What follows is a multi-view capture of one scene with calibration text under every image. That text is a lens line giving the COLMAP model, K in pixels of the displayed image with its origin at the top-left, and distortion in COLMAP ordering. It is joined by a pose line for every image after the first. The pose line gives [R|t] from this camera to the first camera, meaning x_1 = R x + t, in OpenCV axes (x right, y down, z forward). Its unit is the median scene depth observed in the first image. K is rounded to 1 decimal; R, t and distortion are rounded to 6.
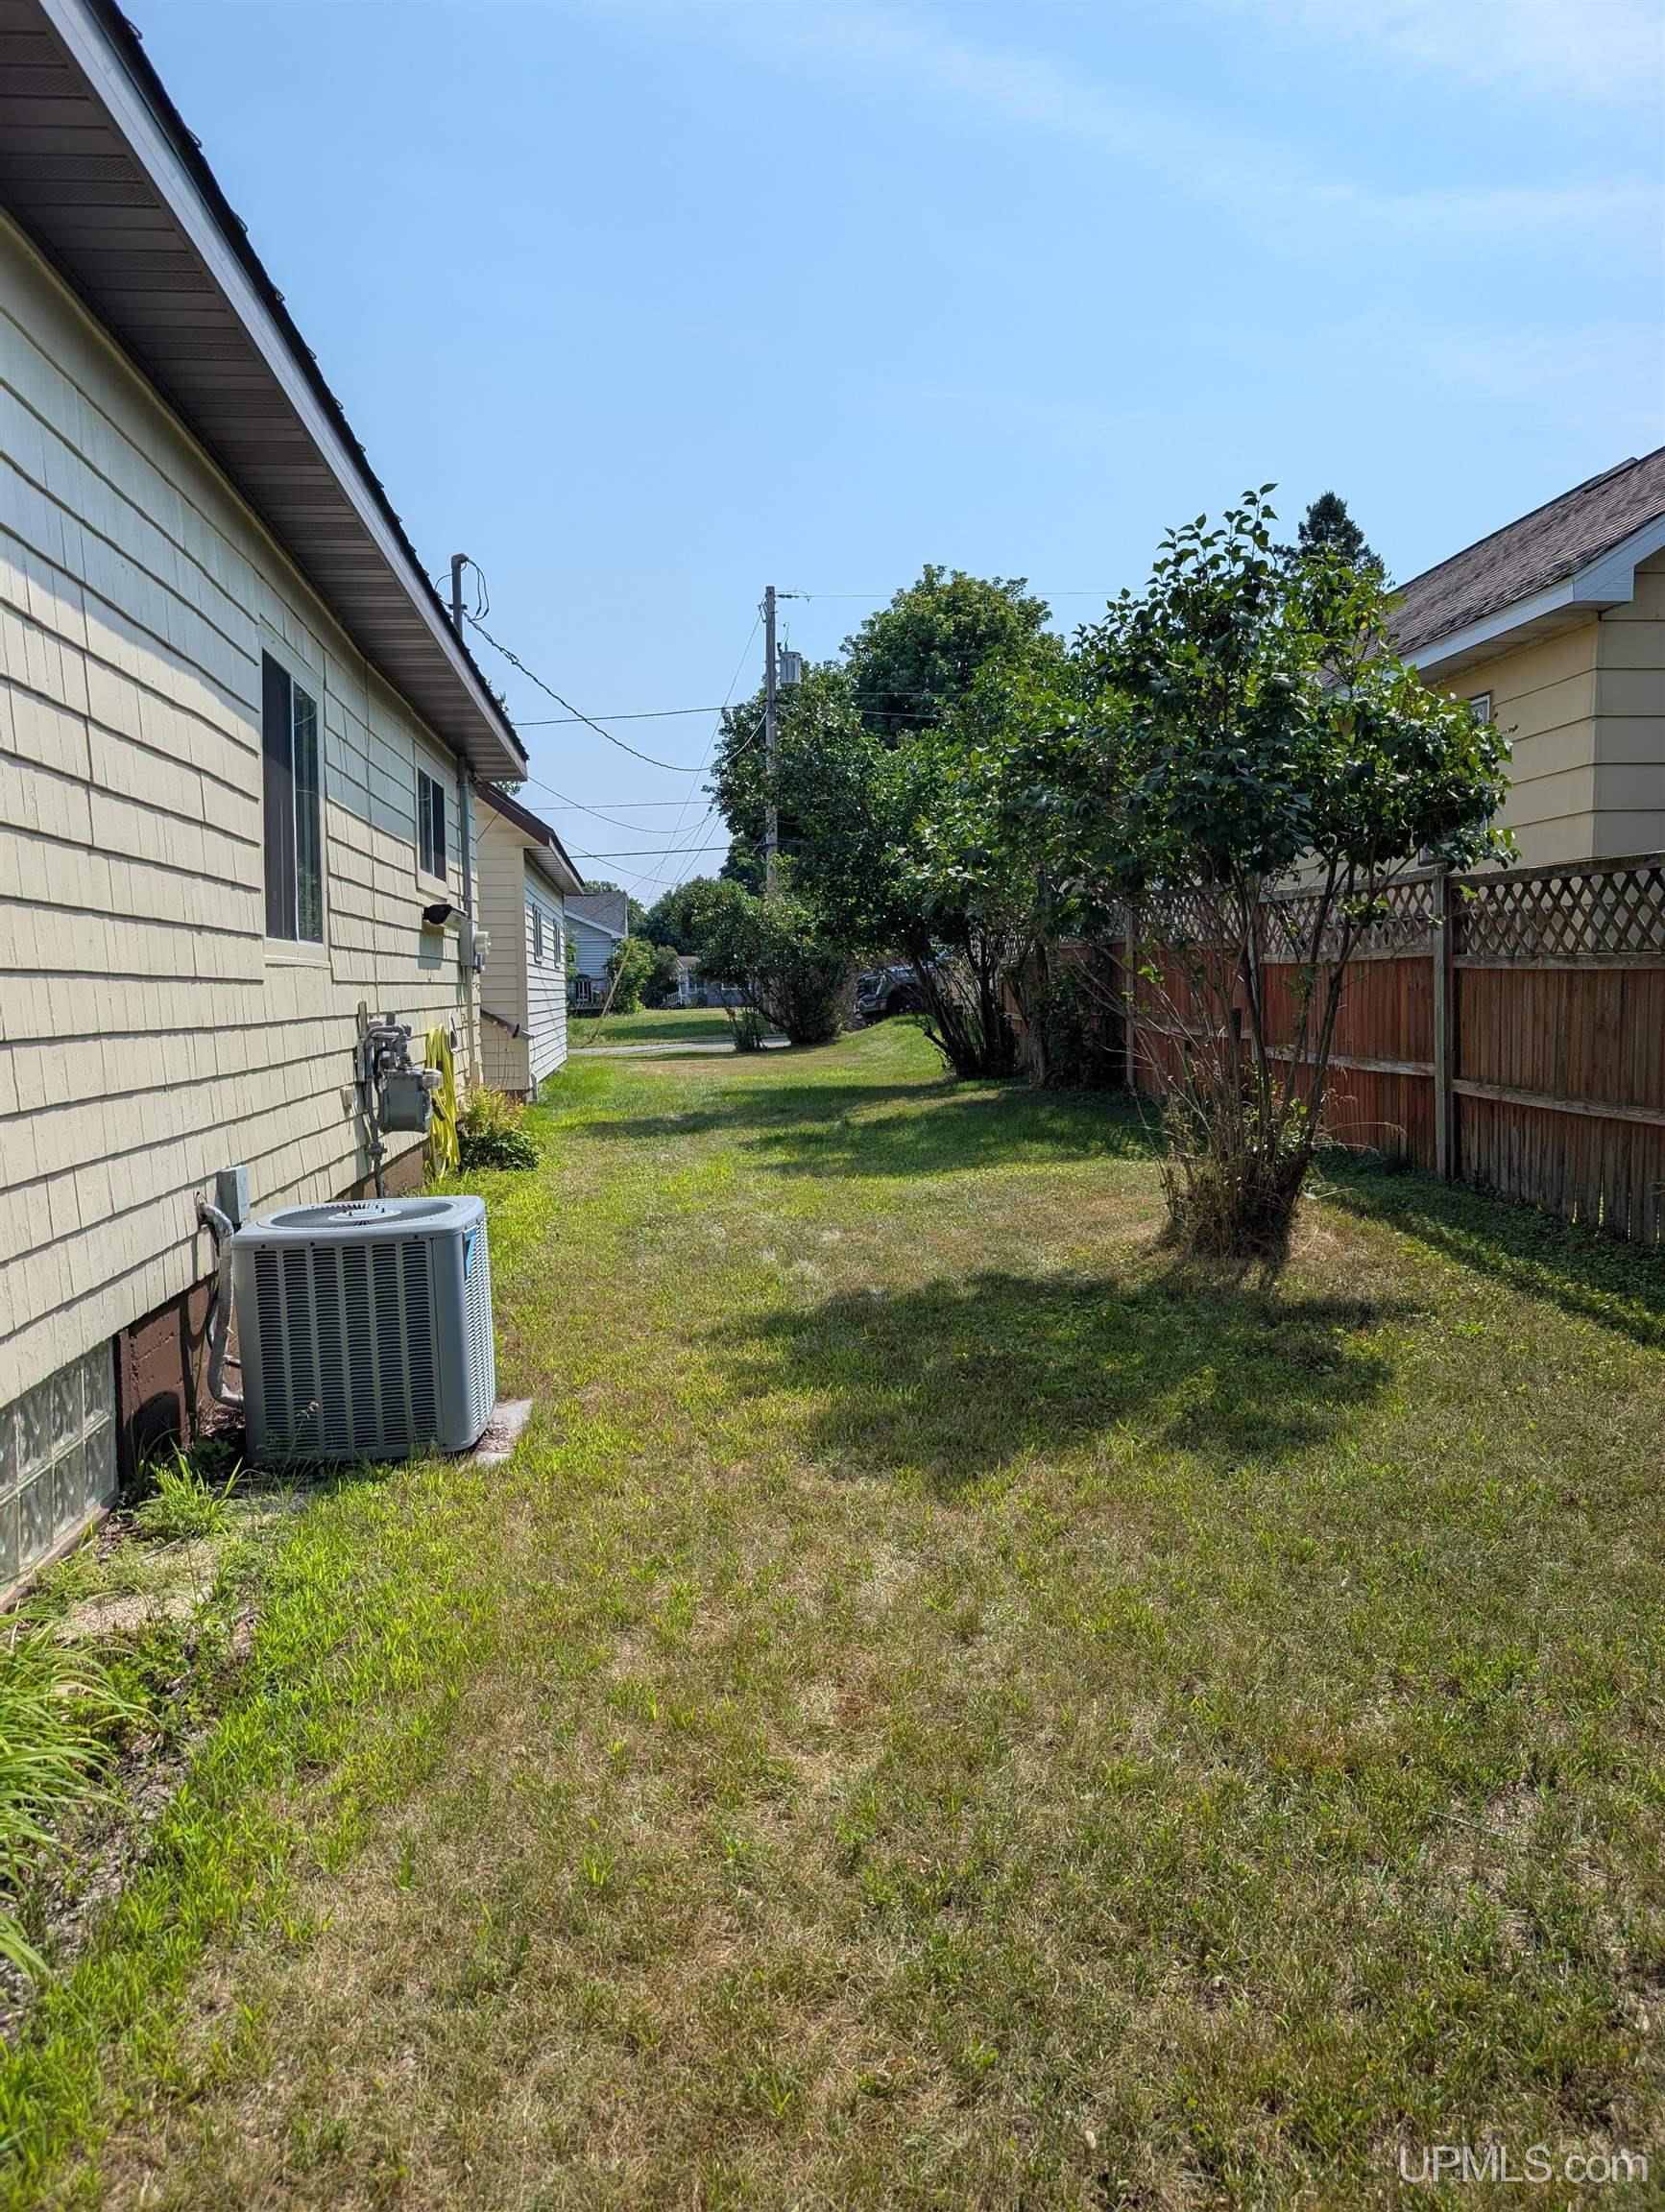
lens RADIAL K [[1576.6, 0, 832.5], [0, 1576.6, 1106.0], [0, 0, 1]] dist [-0.003231, -0.002620]
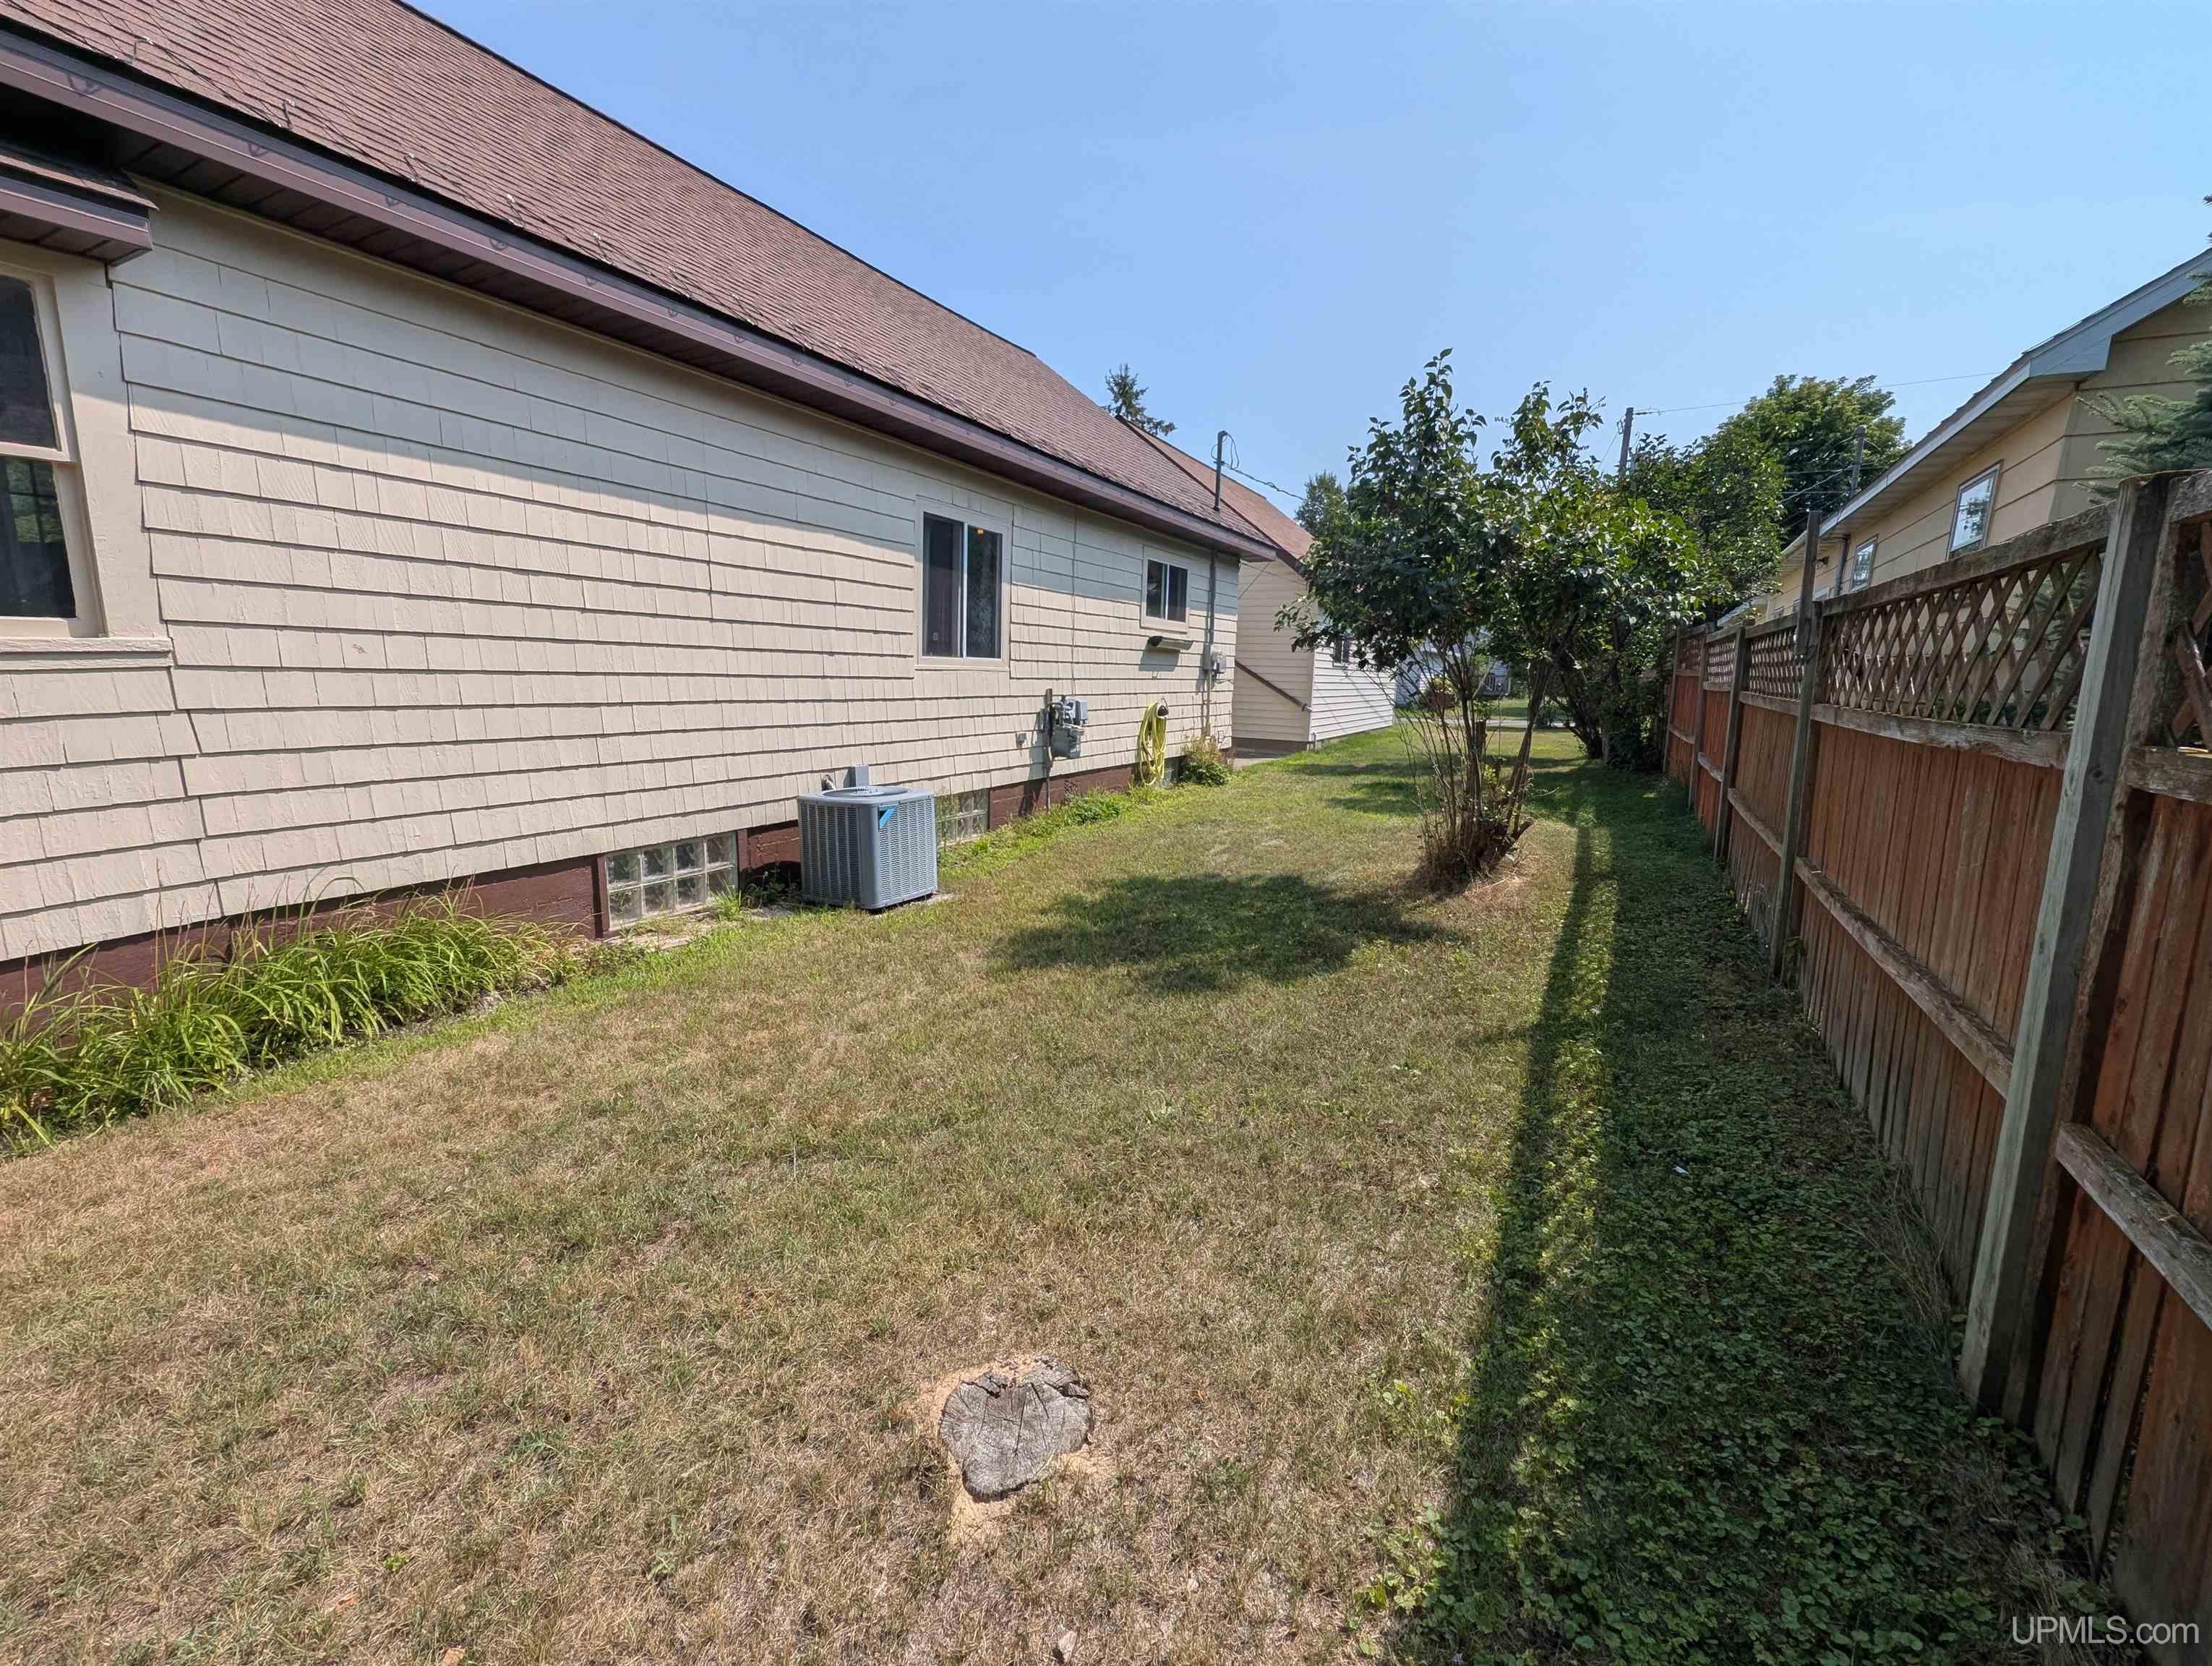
lens RADIAL K [[906.4, 0, 1106.0], [0, 906.4, 833.0], [0, 0, 1]] dist [0.003344, -0.000112]
pose [[0.830044, 0.133580, -0.541464, 0.387189], [-0.080190, 0.989389, 0.121154, -0.031021], [0.551903, -0.057143, 0.831948, 0.098717]]
